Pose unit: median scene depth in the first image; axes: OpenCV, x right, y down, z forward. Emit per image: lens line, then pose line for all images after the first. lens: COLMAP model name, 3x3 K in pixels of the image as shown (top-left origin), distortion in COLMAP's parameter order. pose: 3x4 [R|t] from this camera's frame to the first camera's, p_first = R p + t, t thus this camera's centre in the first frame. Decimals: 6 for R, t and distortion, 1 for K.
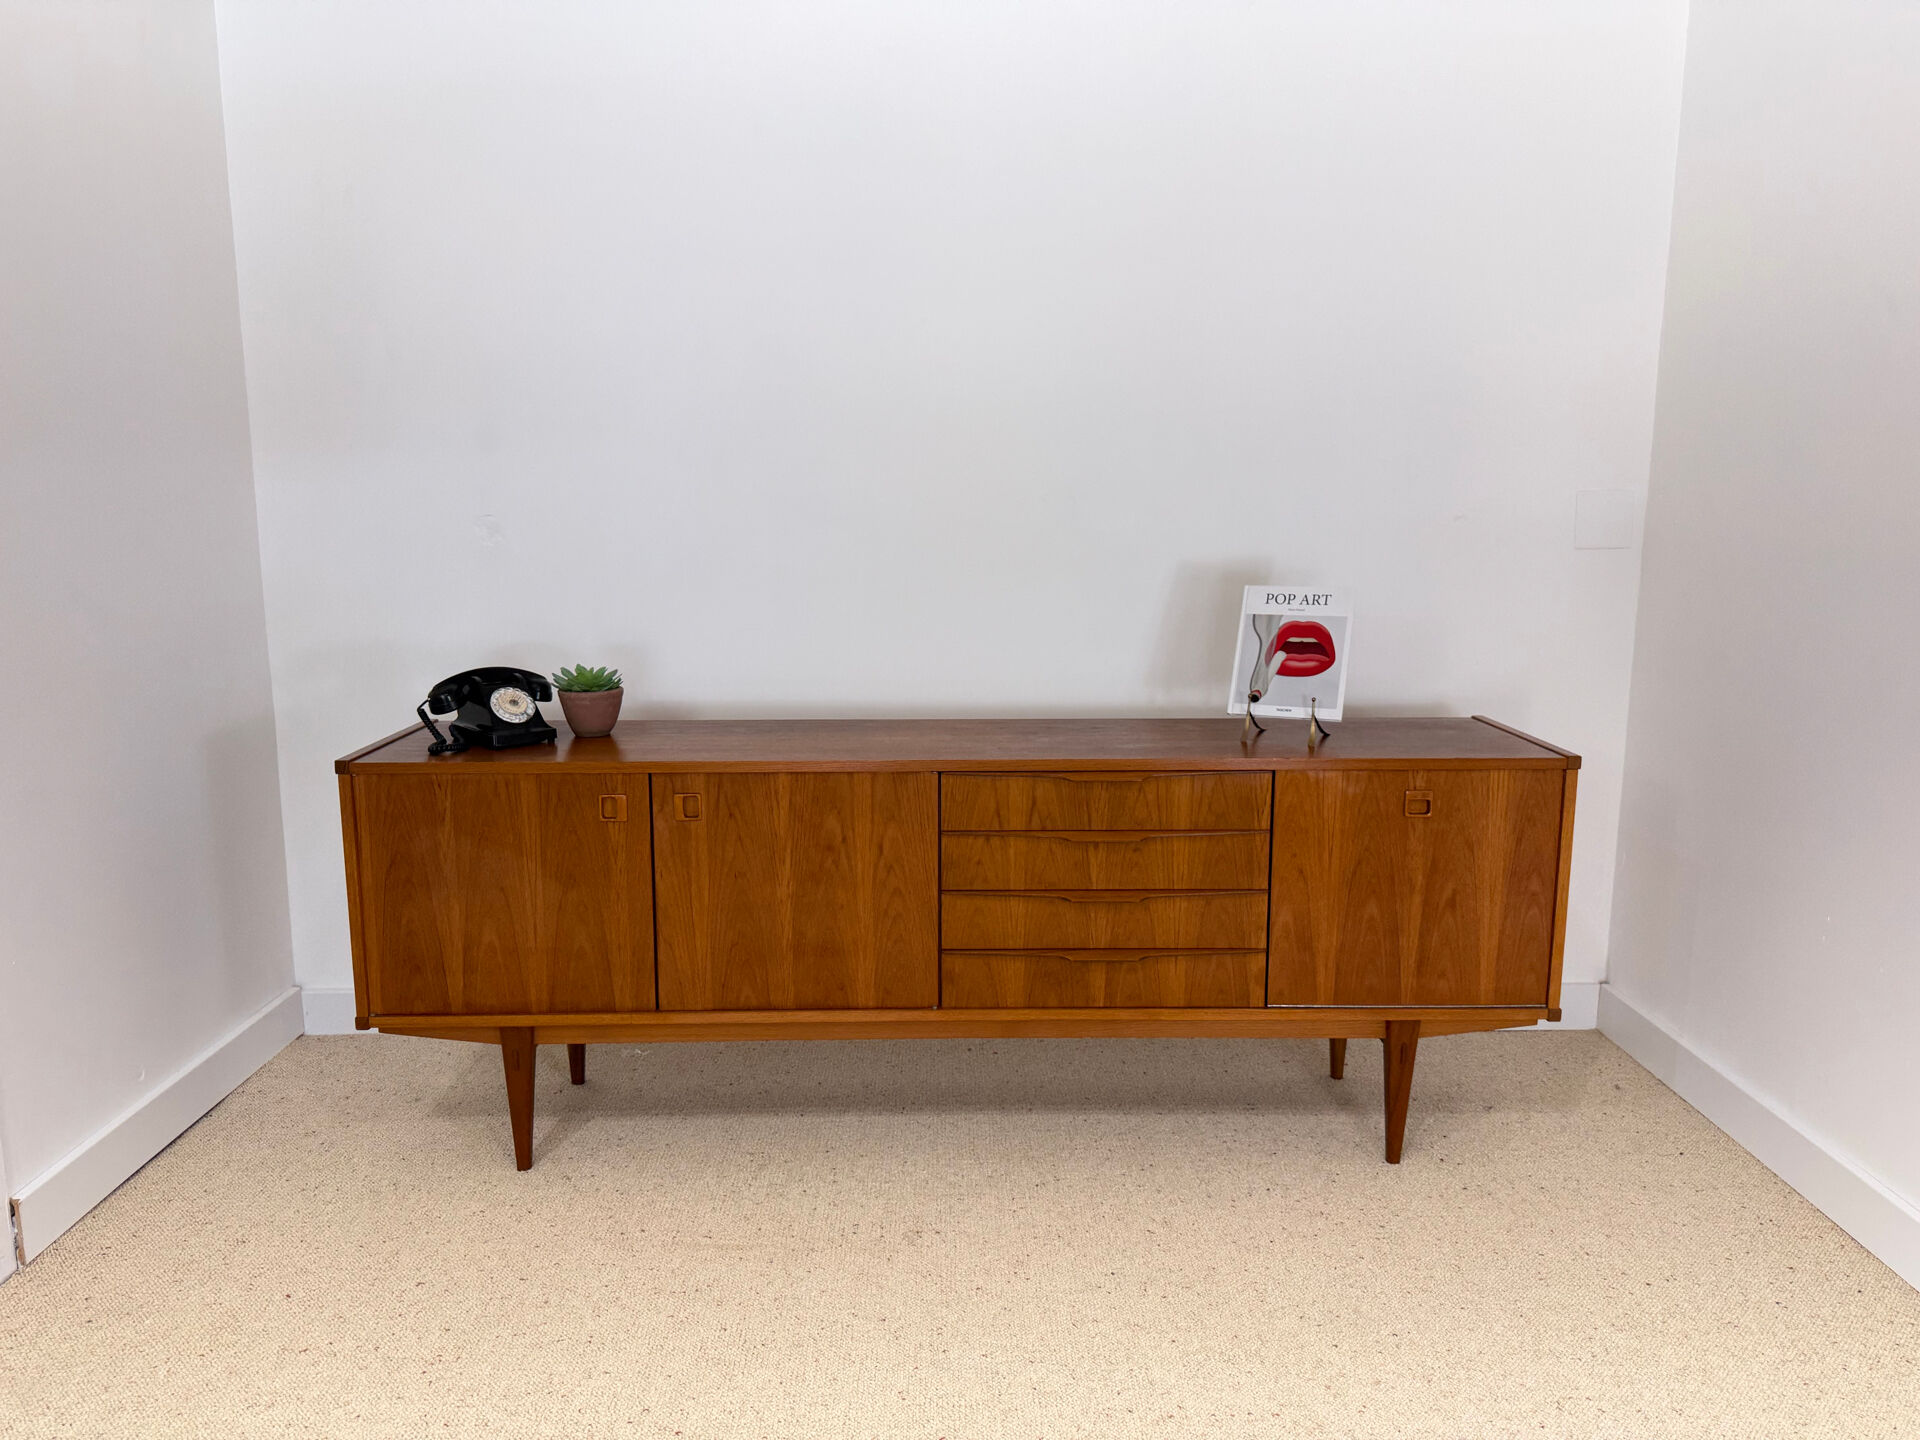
lens RADIAL K [[1351.6, 0, 960.7], [0, 1351.6, 718.7], [0, 0, 1]] dist [0.071330, -0.082851]
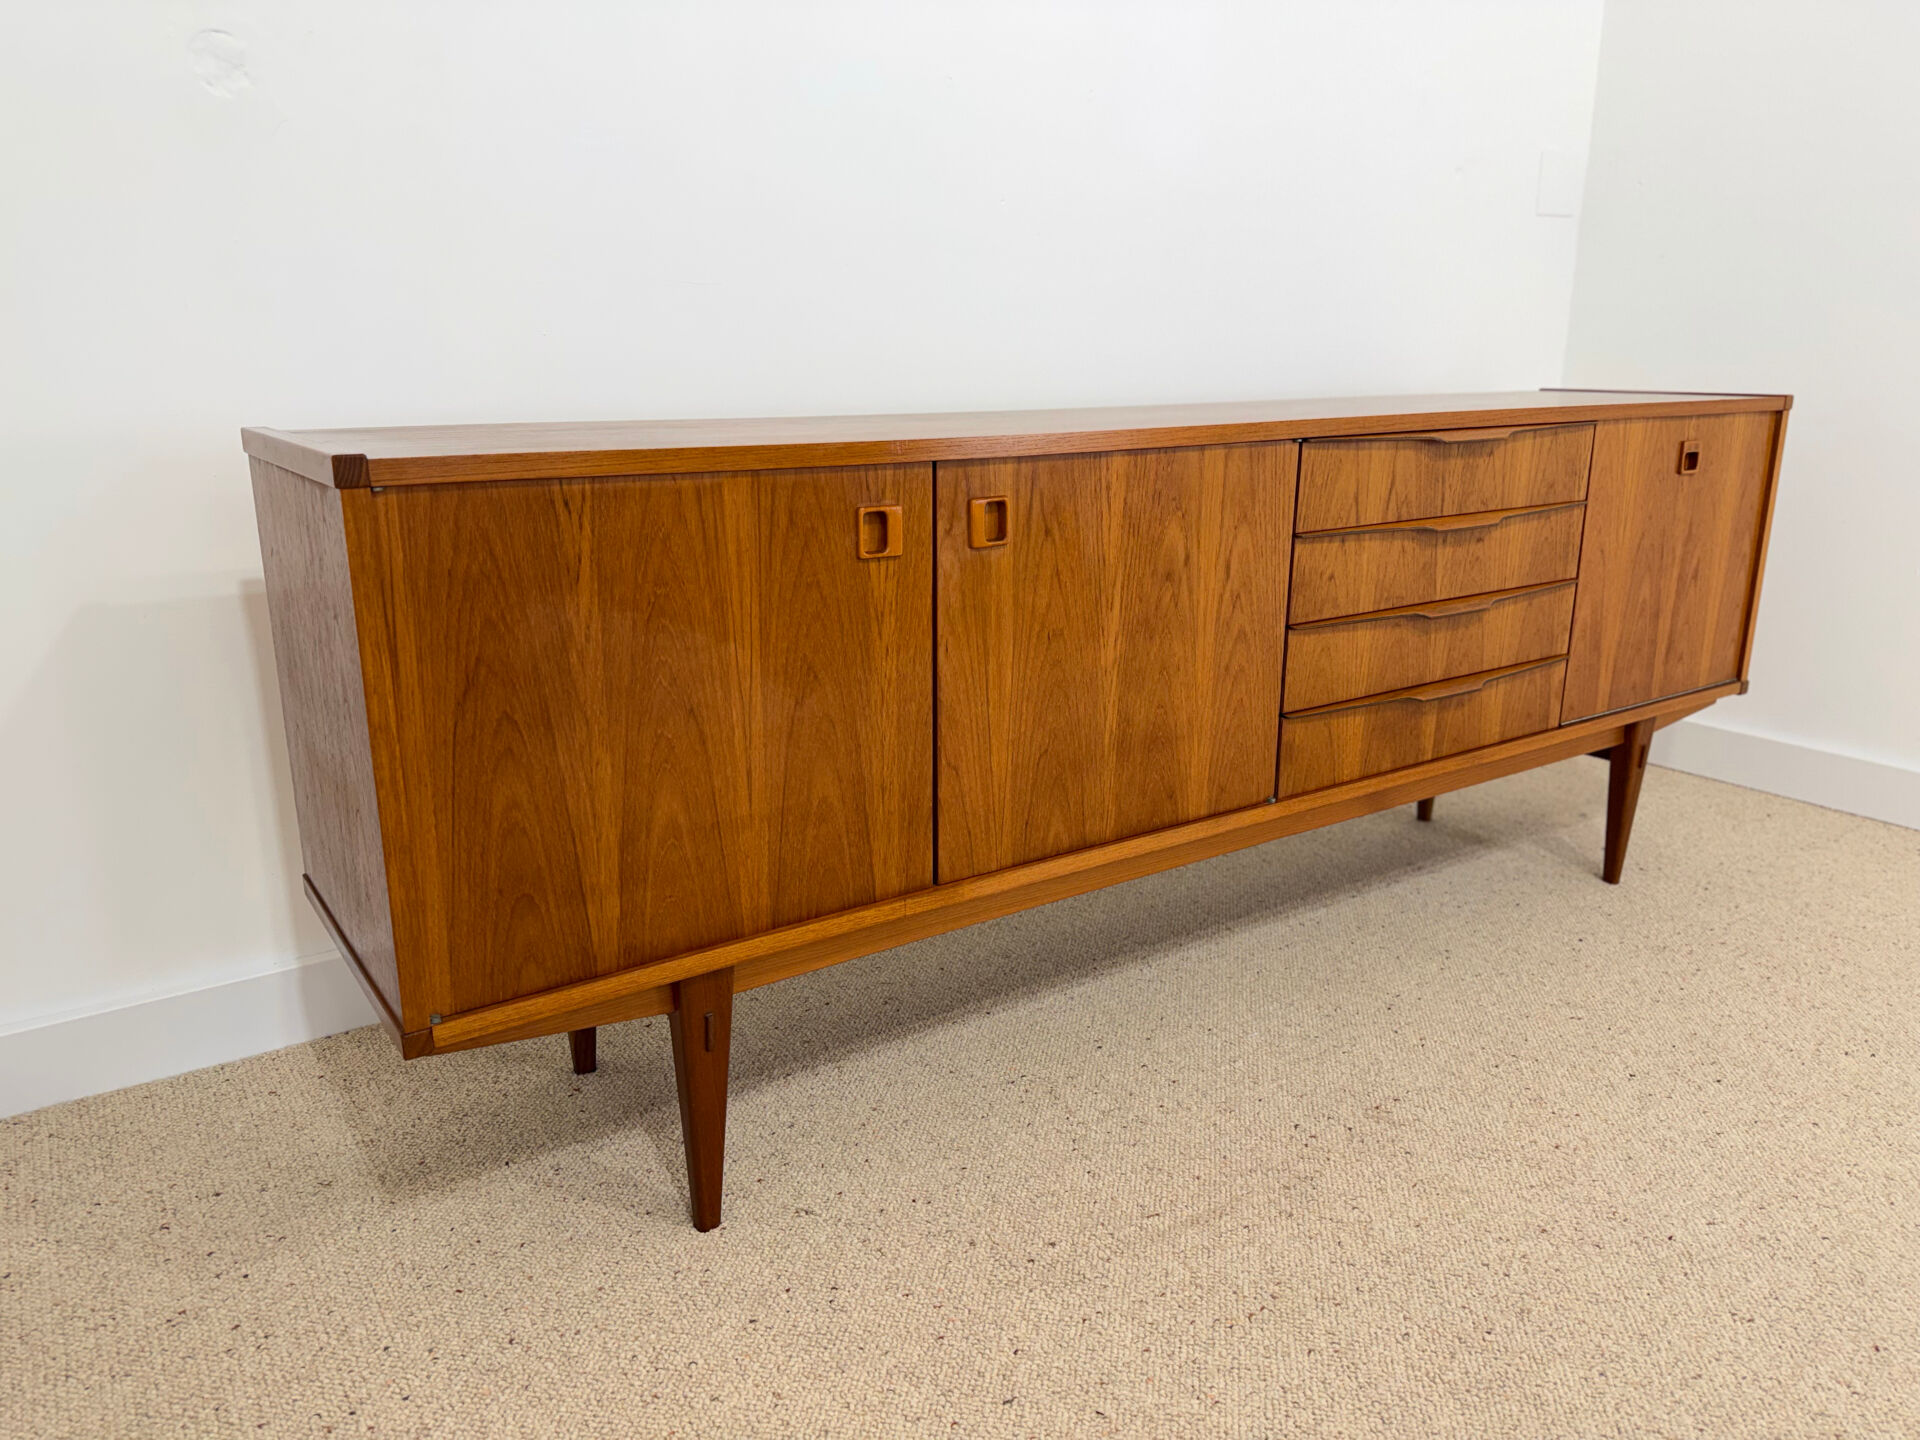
lens RADIAL K [[1351.6, 0, 951.0], [0, 1351.6, 726.6], [0, 0, 1]] dist [0.071330, -0.082851]
pose [[0.838552, -0.148711, 0.524132, -0.517282], [0.093470, 0.987031, 0.130508, 0.073321], [-0.536743, -0.060447, 0.841578, 0.520539]]
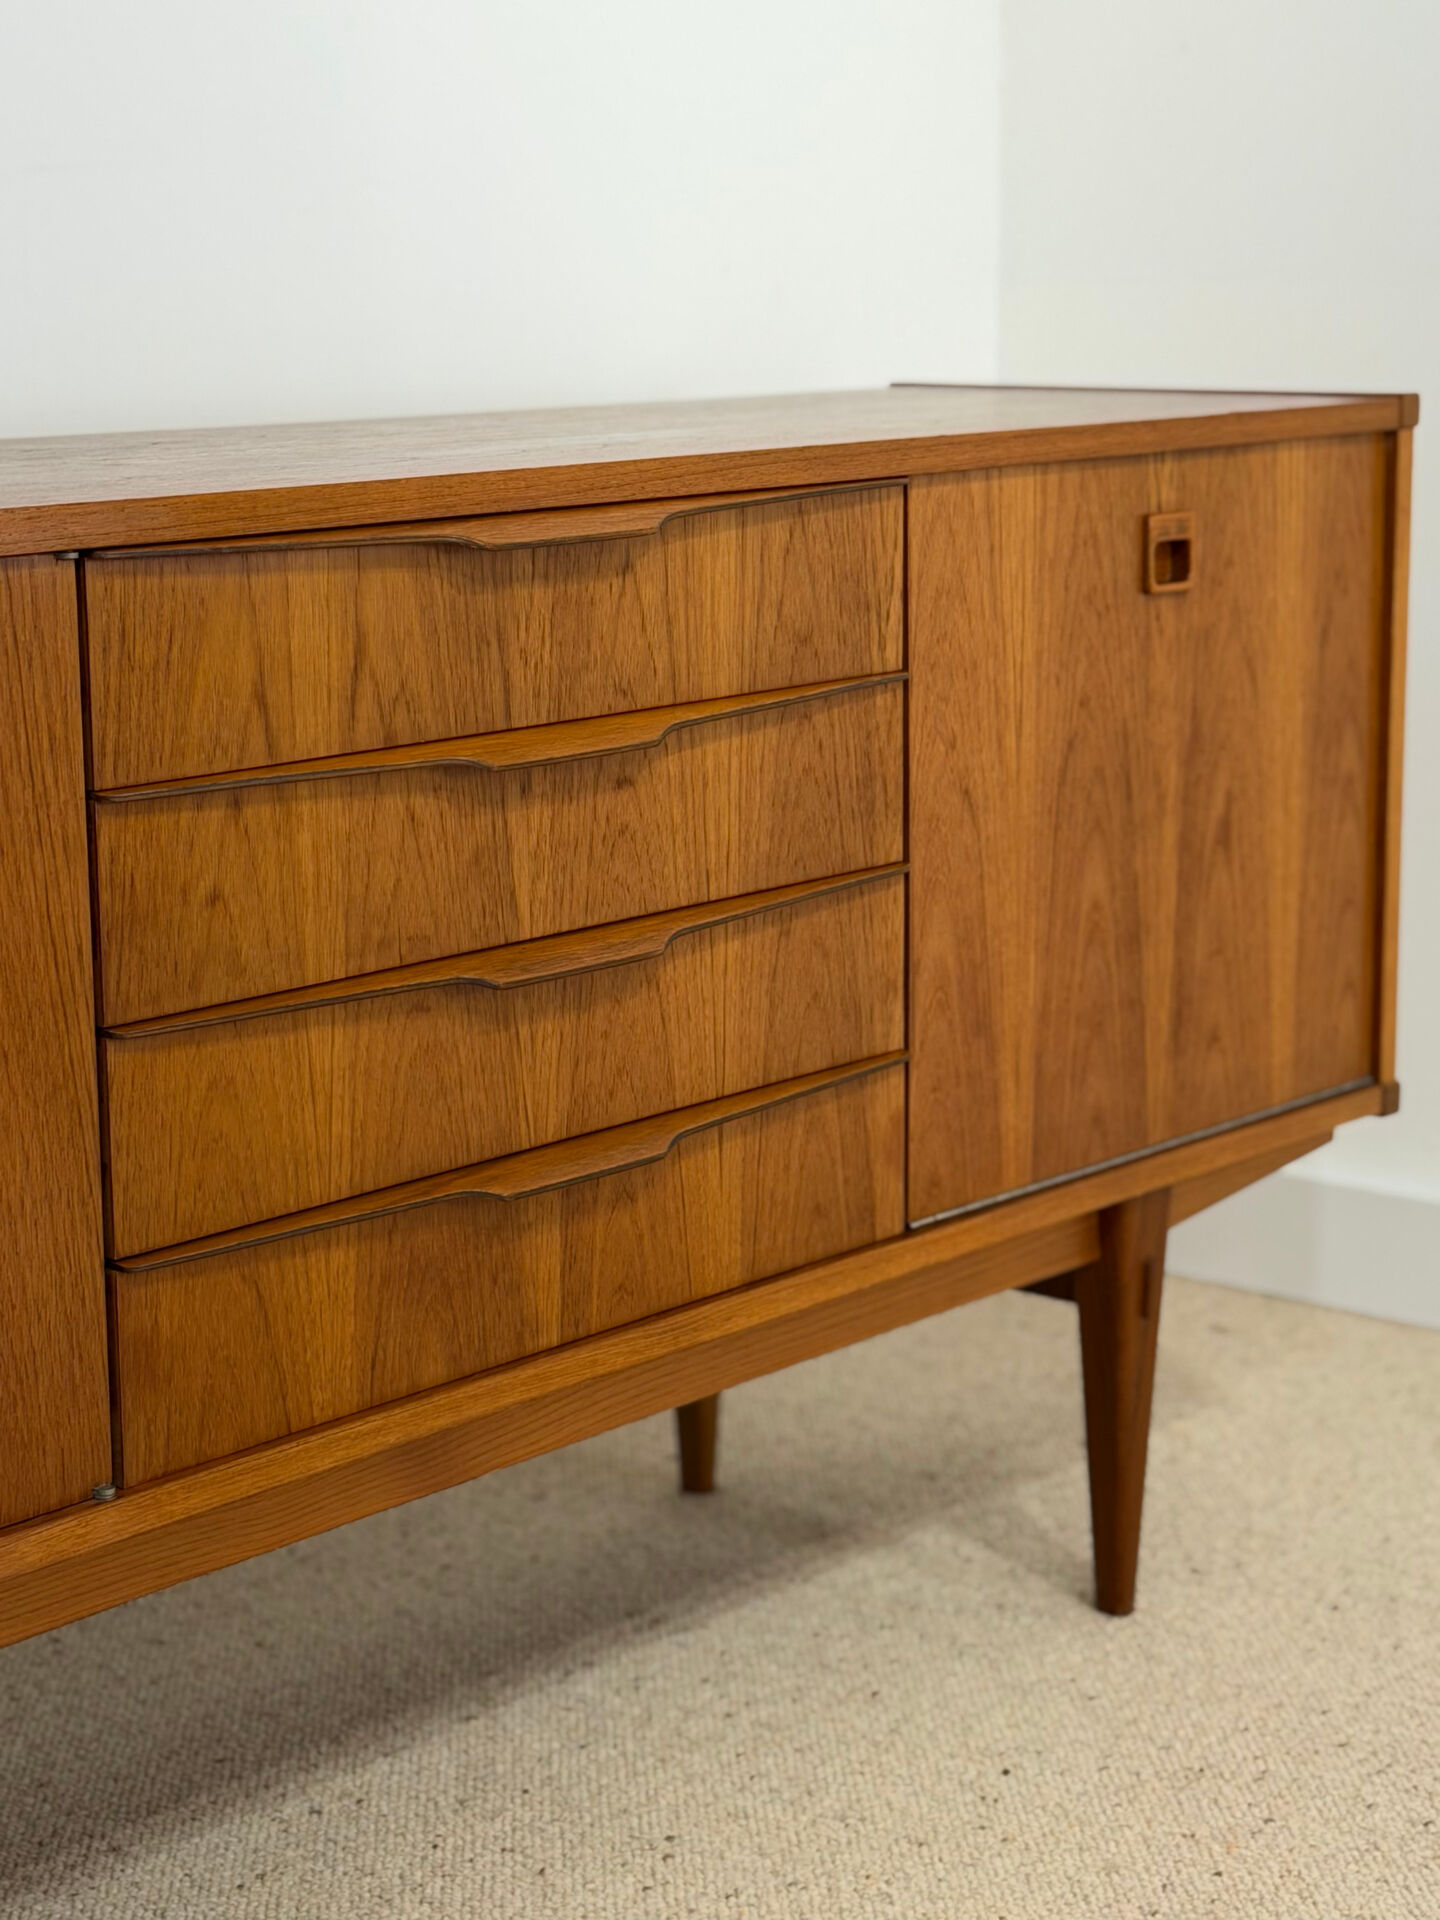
lens RADIAL K [[3805.9, 0, 708.4], [0, 3805.9, 975.0], [0, 0, 1]] dist [0.153009, 0.000000]
pose [[0.678947, -0.150871, 0.718519, -0.456874], [0.132374, 0.987775, 0.082325, 0.072733], [-0.722156, 0.039219, 0.690618, 0.417380]]
